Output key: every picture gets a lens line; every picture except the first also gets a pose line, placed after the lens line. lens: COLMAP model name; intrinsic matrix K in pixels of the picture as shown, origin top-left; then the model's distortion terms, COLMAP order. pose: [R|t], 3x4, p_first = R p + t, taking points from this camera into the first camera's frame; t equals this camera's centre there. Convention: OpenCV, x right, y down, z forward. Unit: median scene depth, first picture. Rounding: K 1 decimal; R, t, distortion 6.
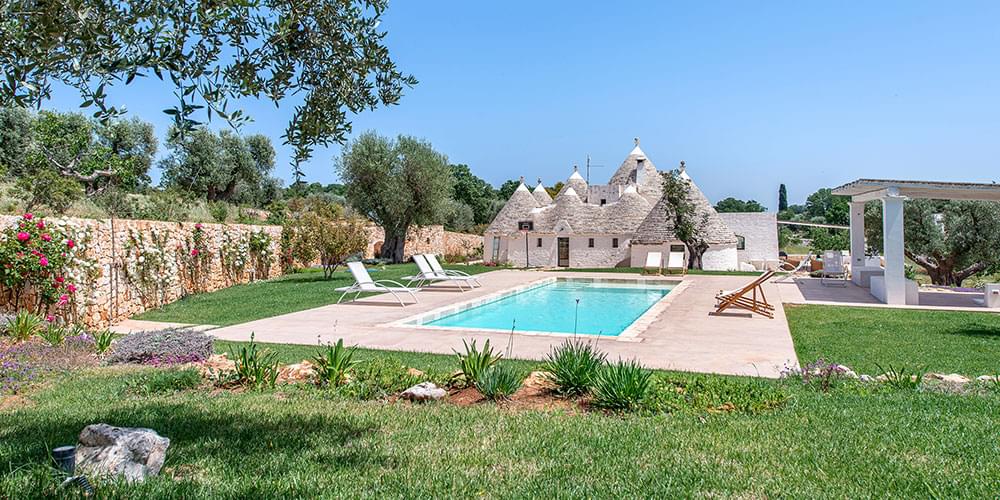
lens RADIAL K [[646.2, 0, 470.3], [0, 646.2, 238.8], [0, 0, 1]] dist [0.003350, -0.000995]
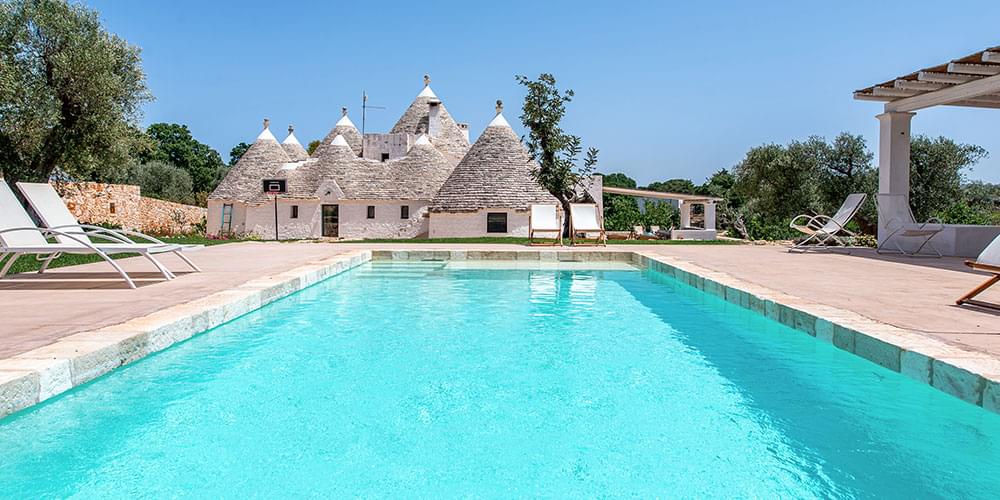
lens RADIAL K [[646.2, 0, 470.3], [0, 646.2, 238.8], [0, 0, 1]] dist [0.003350, -0.000995]
pose [[0.918602, 0.000261, 0.395184, 0.007315], [-0.006082, 0.999891, 0.013477, 0.024561], [-0.395137, -0.014784, 0.918503, 0.298438]]
